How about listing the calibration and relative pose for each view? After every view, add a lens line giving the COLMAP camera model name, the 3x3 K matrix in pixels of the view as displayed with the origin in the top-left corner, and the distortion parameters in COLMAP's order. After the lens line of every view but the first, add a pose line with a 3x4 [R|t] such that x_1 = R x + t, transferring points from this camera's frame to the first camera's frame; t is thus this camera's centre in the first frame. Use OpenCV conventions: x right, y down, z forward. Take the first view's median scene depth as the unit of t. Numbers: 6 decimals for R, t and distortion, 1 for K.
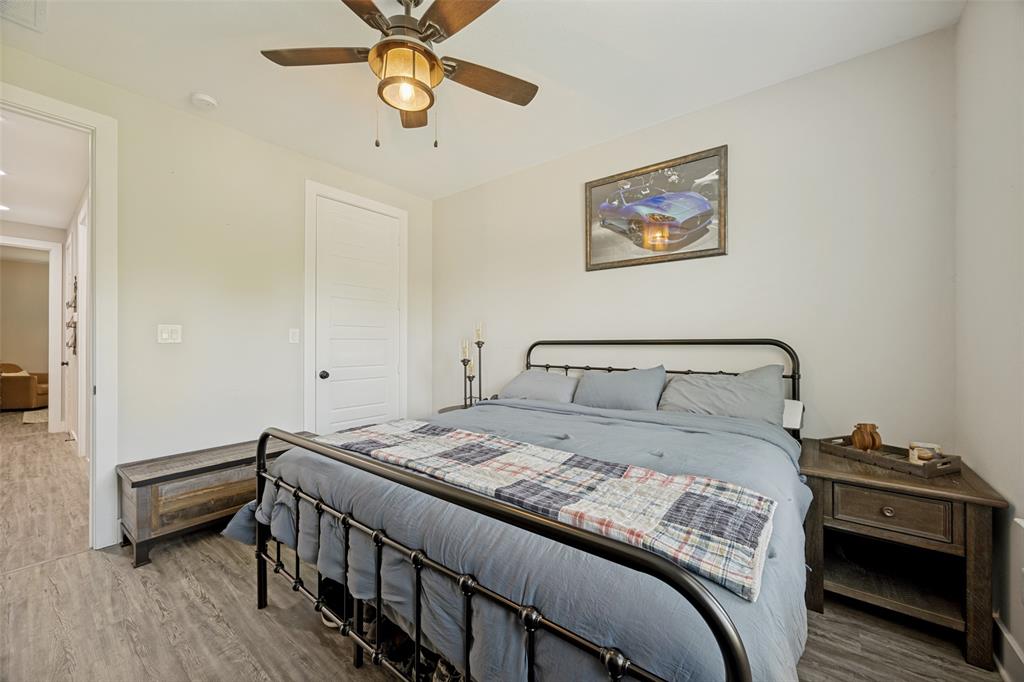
lens RADIAL K [[390.1, 0, 515.7], [0, 390.1, 340.2], [0, 0, 1]] dist [-0.003466, 0.000263]
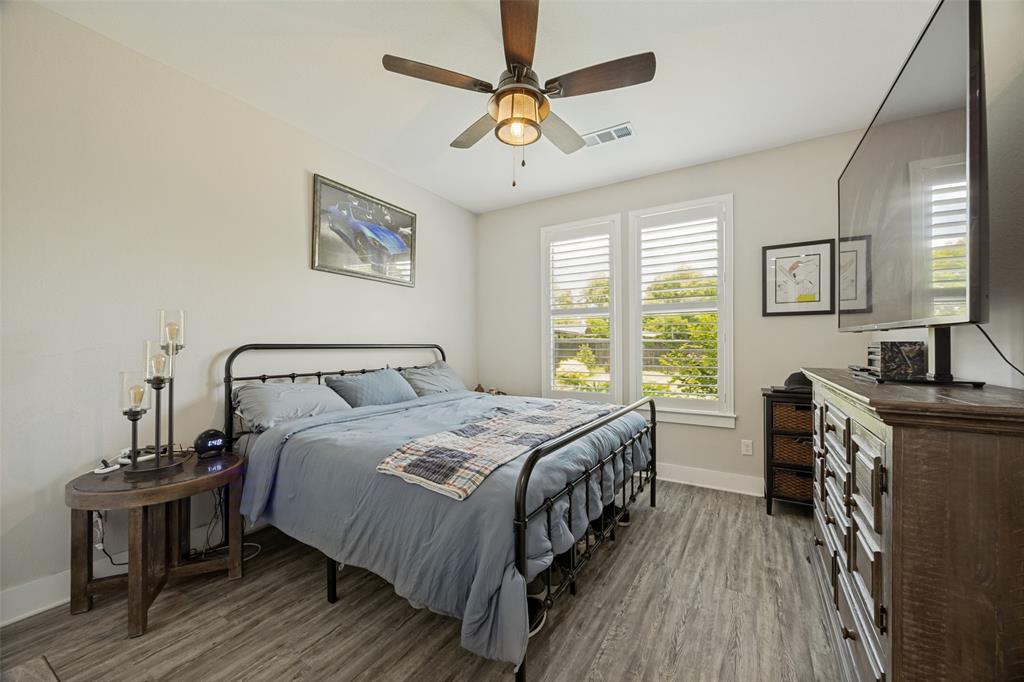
lens RADIAL K [[390.1, 0, 517.5], [0, 390.1, 344.6], [0, 0, 1]] dist [-0.003466, 0.000263]
pose [[-0.115999, 0.006424, 0.993229, -0.878055], [-0.004765, 0.999964, -0.007024, 0.005635], [-0.993238, -0.005547, -0.115964, 0.700027]]
